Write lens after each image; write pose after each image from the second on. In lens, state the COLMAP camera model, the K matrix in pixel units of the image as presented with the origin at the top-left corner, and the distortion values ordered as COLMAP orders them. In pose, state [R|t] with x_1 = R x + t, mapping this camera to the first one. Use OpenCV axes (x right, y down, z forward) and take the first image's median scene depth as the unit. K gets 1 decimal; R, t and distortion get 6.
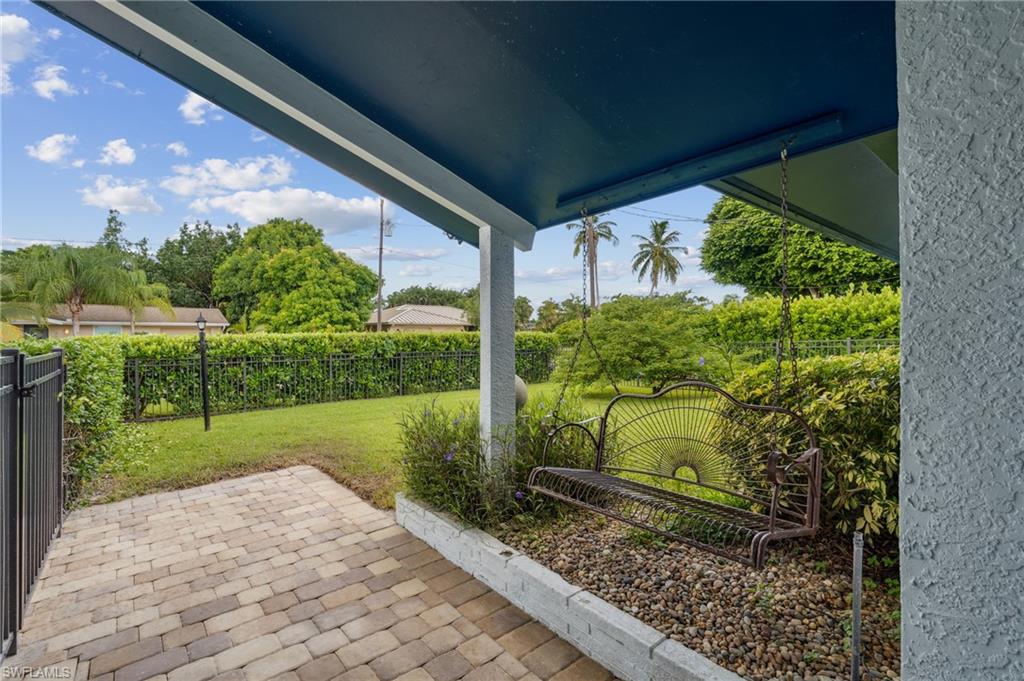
lens RADIAL K [[478.5, 0, 512.6], [0, 478.5, 339.6], [0, 0, 1]] dist [-0.000832, -0.000101]
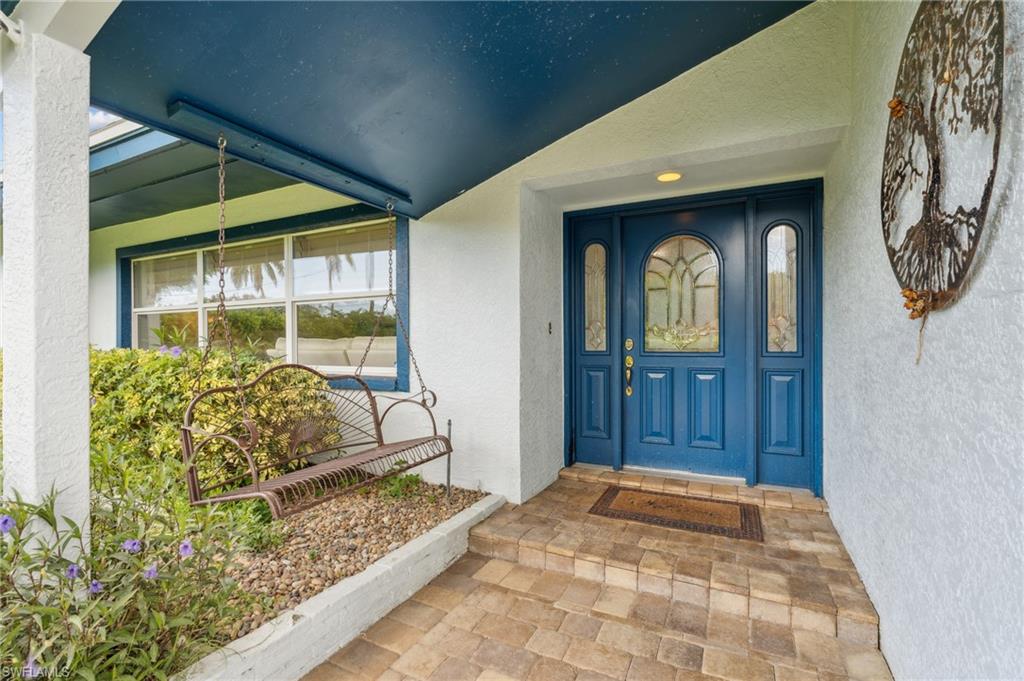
lens RADIAL K [[478.5, 0, 509.4], [0, 478.5, 341.2], [0, 0, 1]] dist [-0.000832, -0.000101]
pose [[-0.419242, -0.001633, 0.907873, -0.927183], [0.001928, 0.999995, 0.002689, 0.037440], [-0.907873, 0.002877, -0.419236, 1.178585]]
